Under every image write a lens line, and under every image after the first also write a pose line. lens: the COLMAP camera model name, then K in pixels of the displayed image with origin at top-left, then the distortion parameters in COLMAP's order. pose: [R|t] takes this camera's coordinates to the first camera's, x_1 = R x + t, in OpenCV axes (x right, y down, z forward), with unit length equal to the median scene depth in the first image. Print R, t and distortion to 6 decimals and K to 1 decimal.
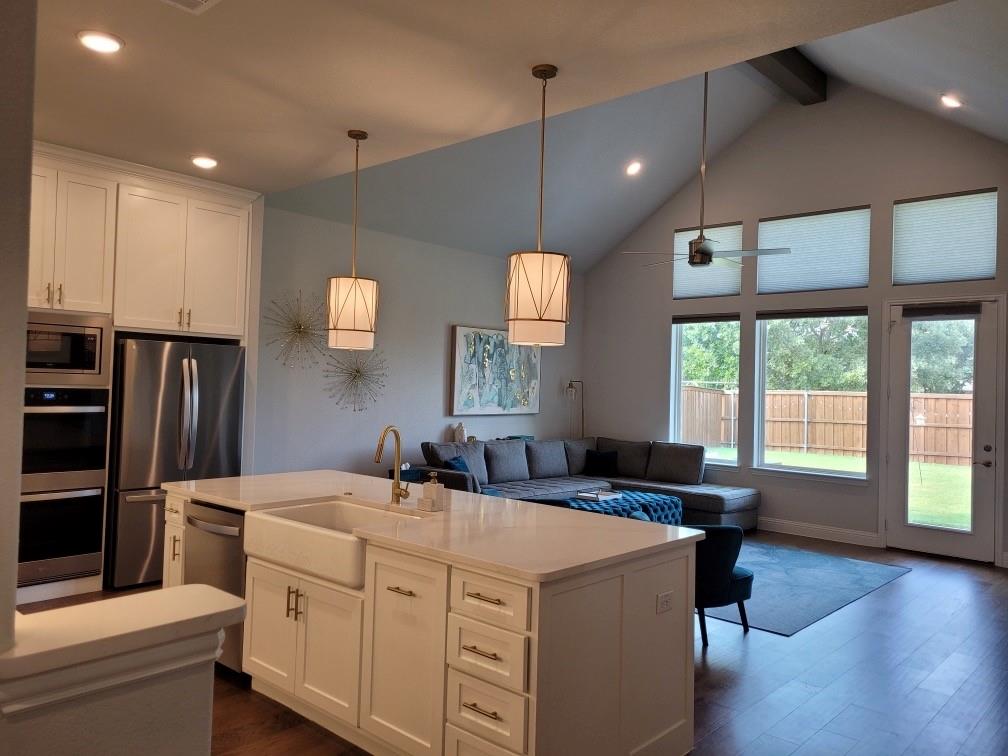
lens RADIAL K [[756.4, 0, 500.2], [0, 756.4, 376.0], [0, 0, 1]] dist [0.021836, -0.001107]
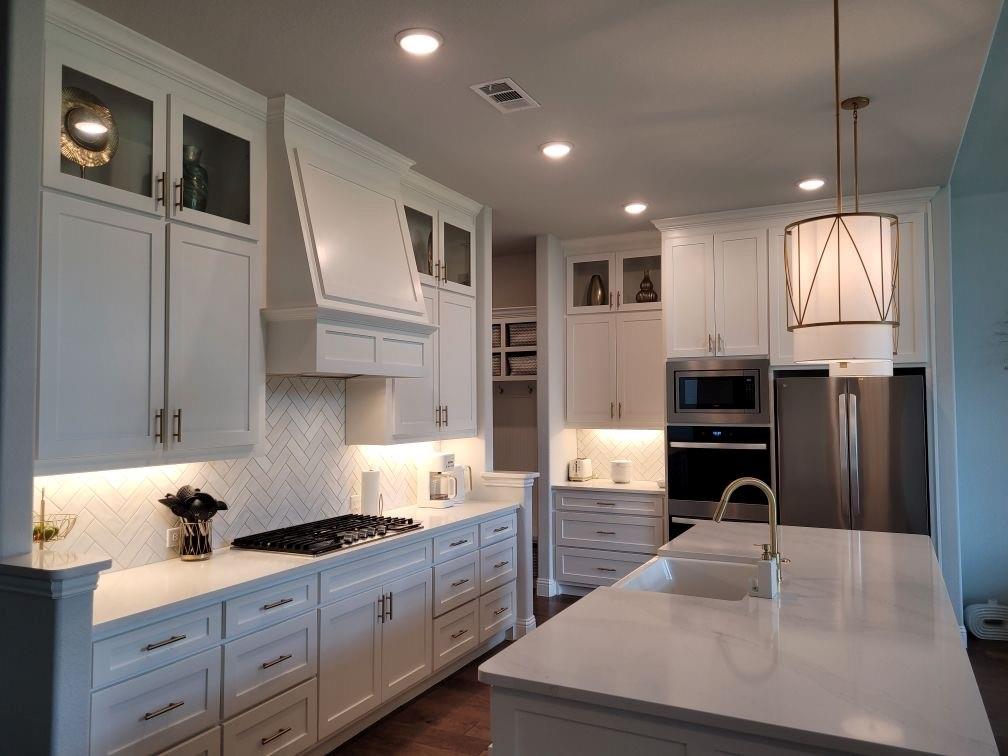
lens RADIAL K [[756.4, 0, 499.6], [0, 756.4, 374.3], [0, 0, 1]] dist [0.021836, -0.001107]
pose [[0.264038, -0.067051, -0.962179, 0.398105], [0.023769, 0.997730, -0.063006, 0.001877], [0.964219, -0.006234, 0.265032, 0.382071]]
